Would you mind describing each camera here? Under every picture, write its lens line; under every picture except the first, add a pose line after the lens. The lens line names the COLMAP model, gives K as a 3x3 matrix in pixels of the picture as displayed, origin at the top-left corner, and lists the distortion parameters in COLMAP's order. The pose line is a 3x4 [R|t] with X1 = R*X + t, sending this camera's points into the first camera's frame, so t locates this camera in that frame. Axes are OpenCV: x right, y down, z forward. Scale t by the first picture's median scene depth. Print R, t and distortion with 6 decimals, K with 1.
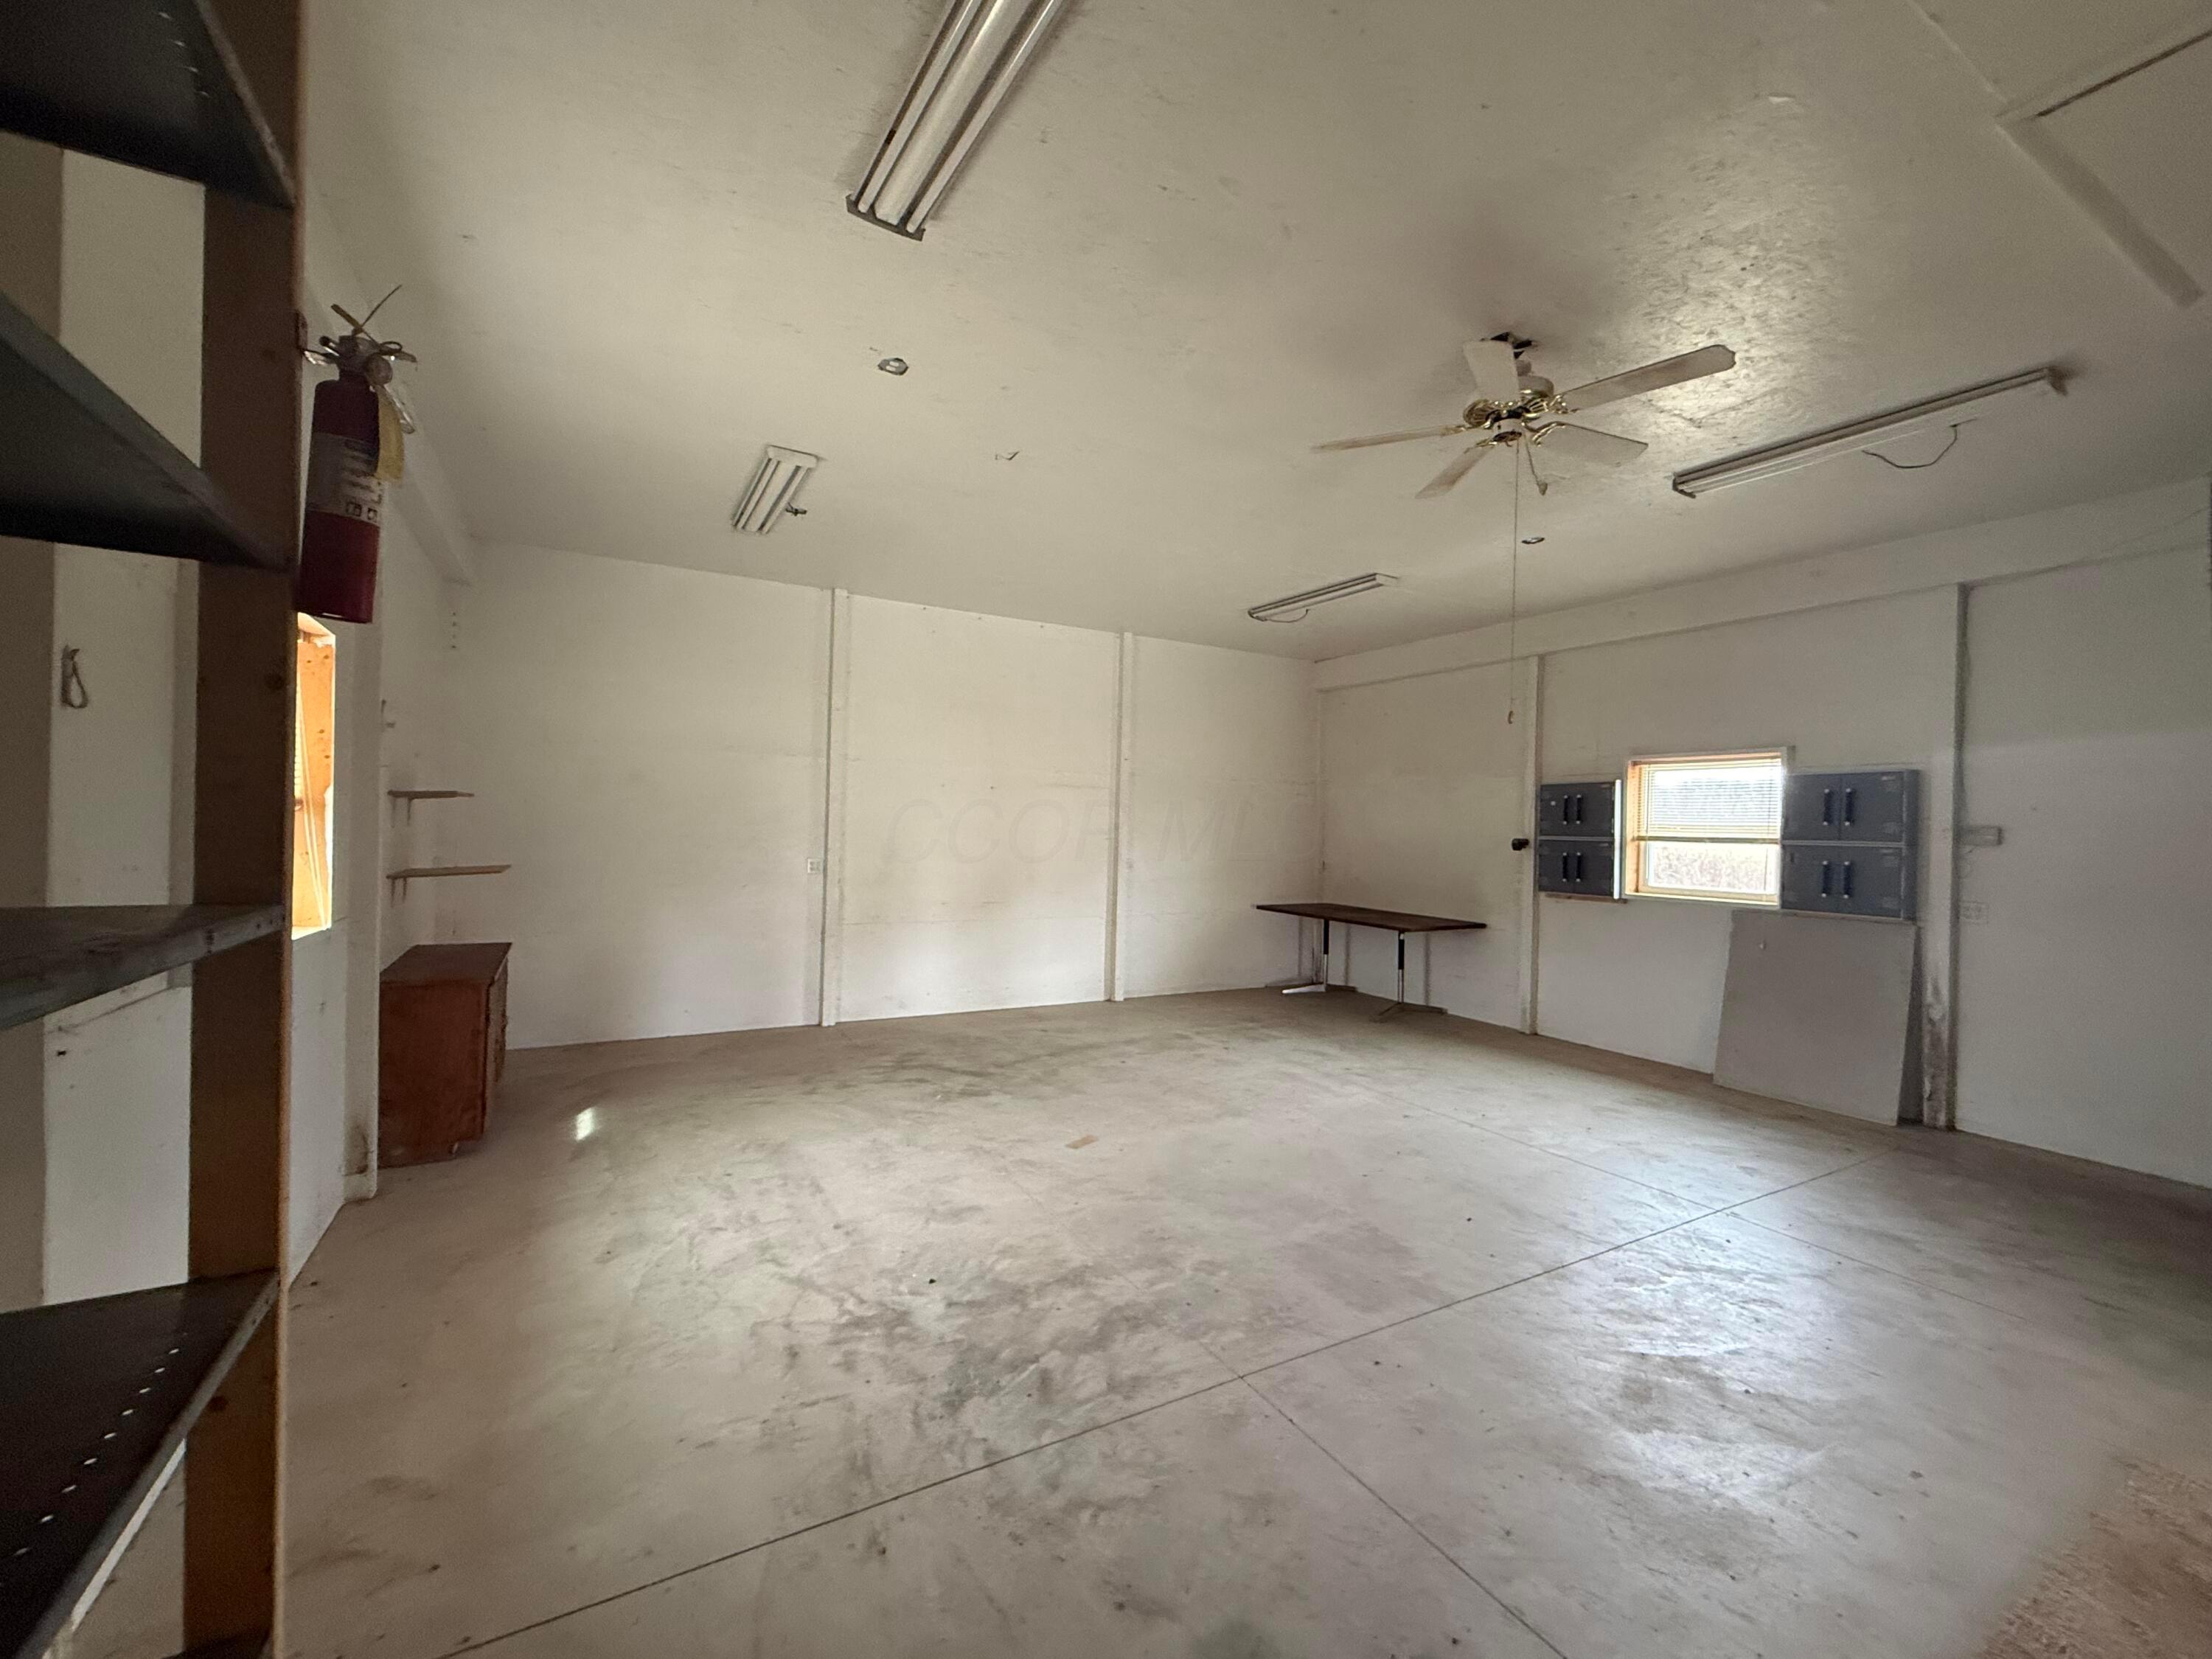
lens RADIAL K [[877.4, 0, 1096.4], [0, 877.4, 826.8], [0, 0, 1]] dist [-0.003459, 0.000296]
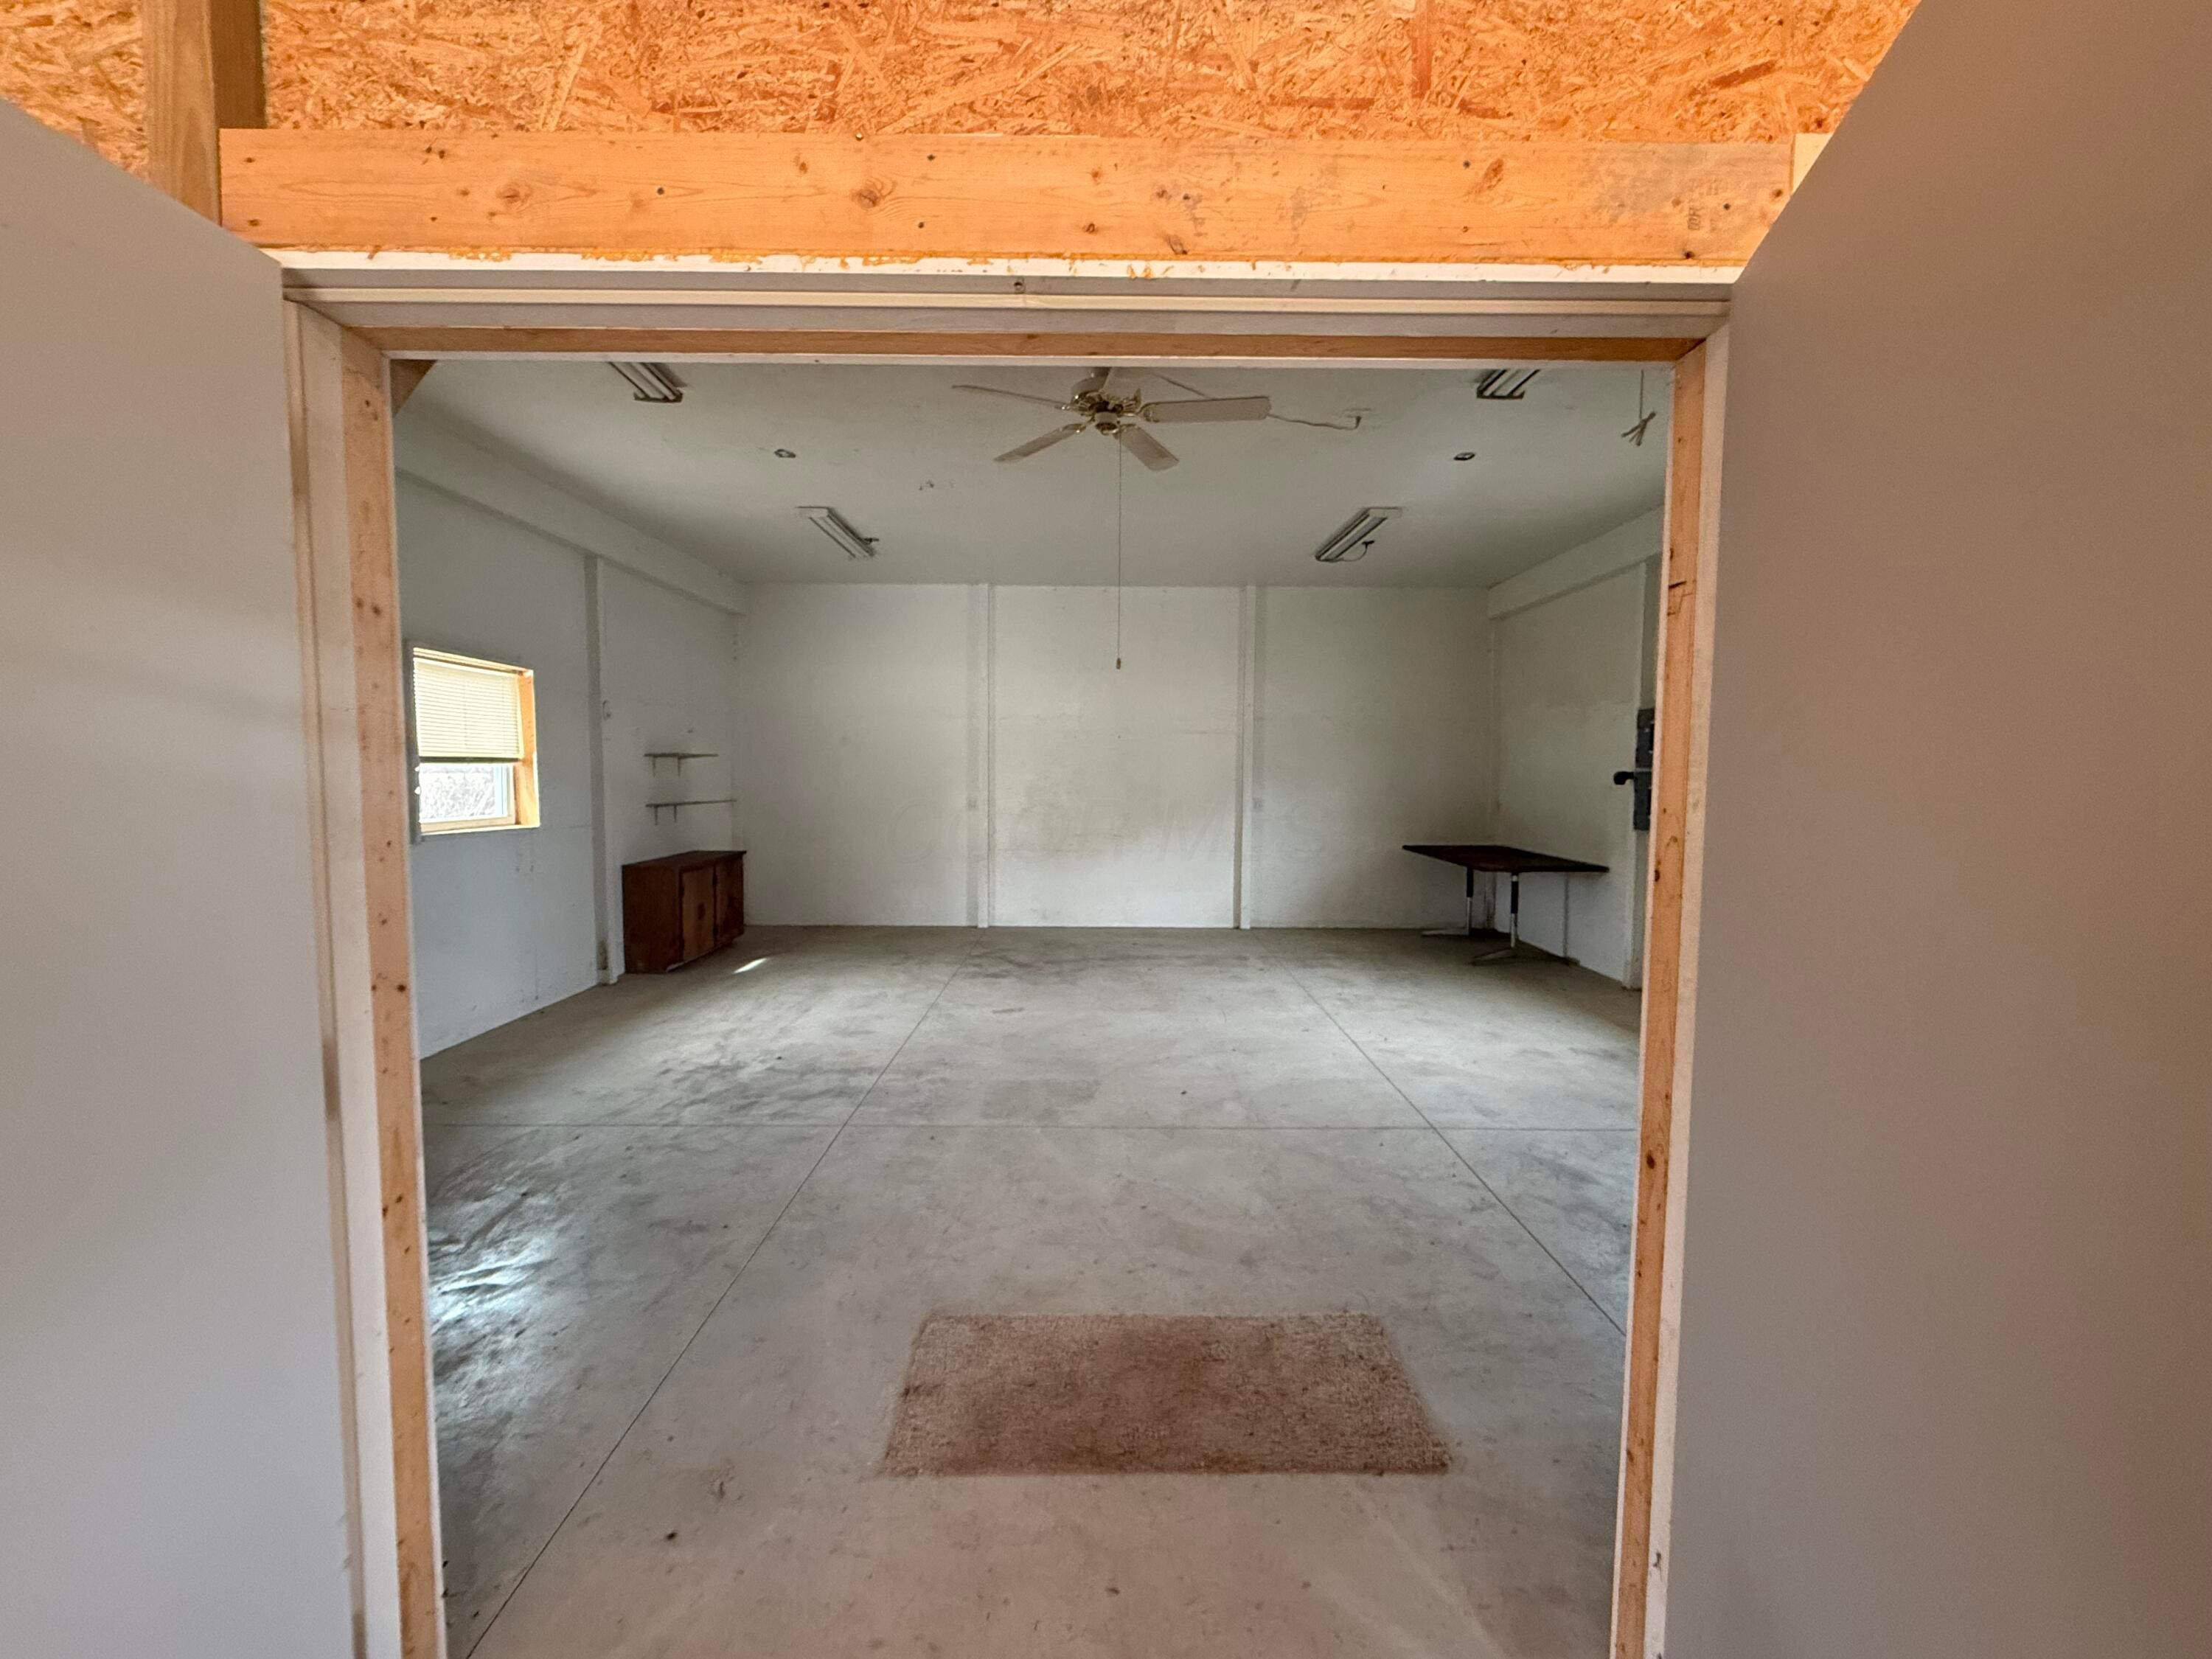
lens RADIAL K [[877.4, 0, 1120.7], [0, 877.4, 824.3], [0, 0, 1]] dist [-0.003459, 0.000296]
pose [[0.881131, 0.007666, -0.472810, 0.985008], [0.017029, 0.998706, 0.047929, 0.034749], [0.472565, -0.050283, 0.879860, -0.059342]]
